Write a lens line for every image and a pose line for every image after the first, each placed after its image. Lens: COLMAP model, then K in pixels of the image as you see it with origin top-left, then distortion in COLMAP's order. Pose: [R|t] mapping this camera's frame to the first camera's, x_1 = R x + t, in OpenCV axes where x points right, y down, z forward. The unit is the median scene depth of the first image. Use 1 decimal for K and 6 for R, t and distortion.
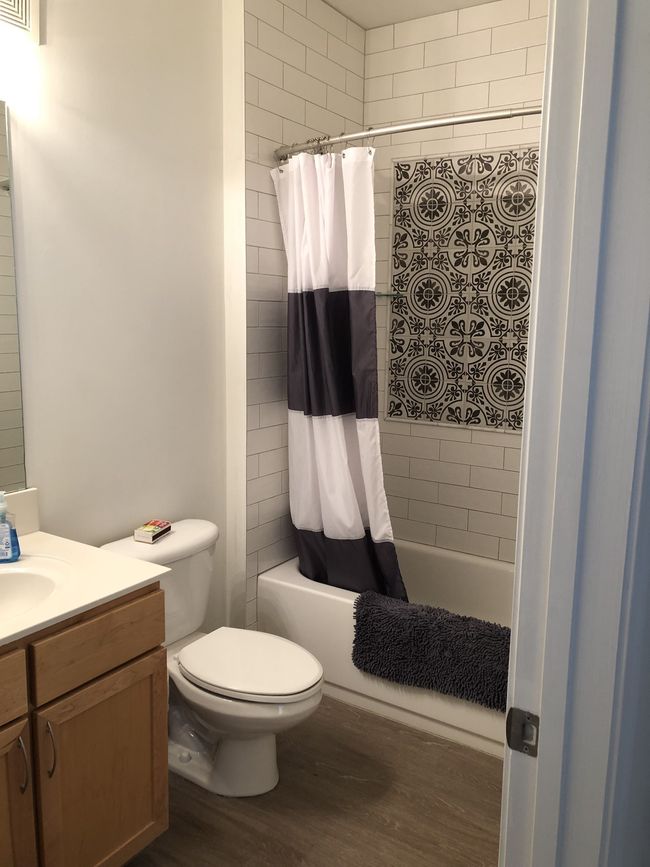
lens RADIAL K [[796.7, 0, 360.5], [0, 796.7, 469.6], [0, 0, 1]] dist [0.155697, -0.449943]
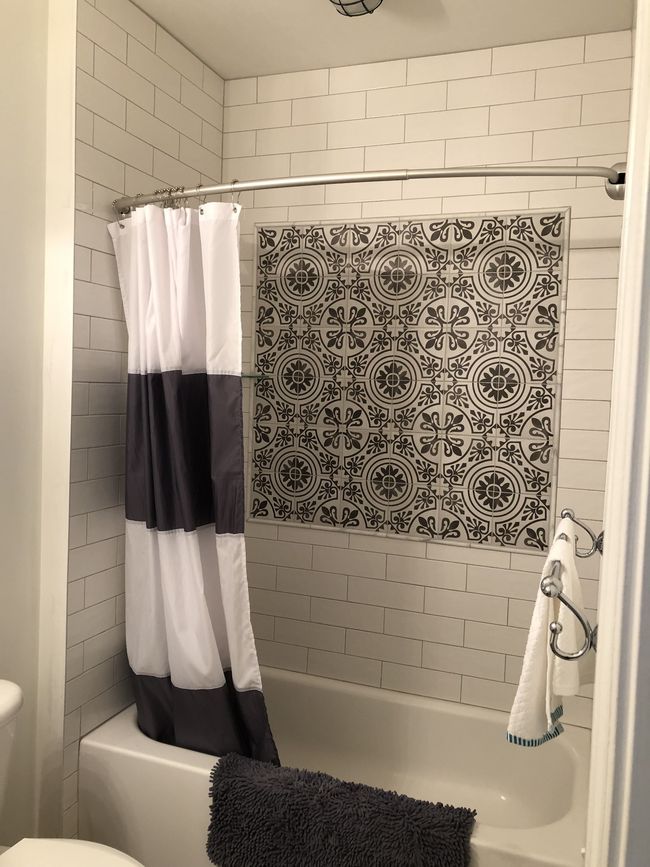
lens RADIAL K [[796.7, 0, 360.5], [0, 796.7, 469.6], [0, 0, 1]] dist [0.155697, -0.449943]
pose [[0.982386, 0.007352, 0.186717, -0.012029], [0.008290, 0.996527, -0.082855, -0.054980], [-0.186678, 0.082943, 0.978914, 0.176232]]
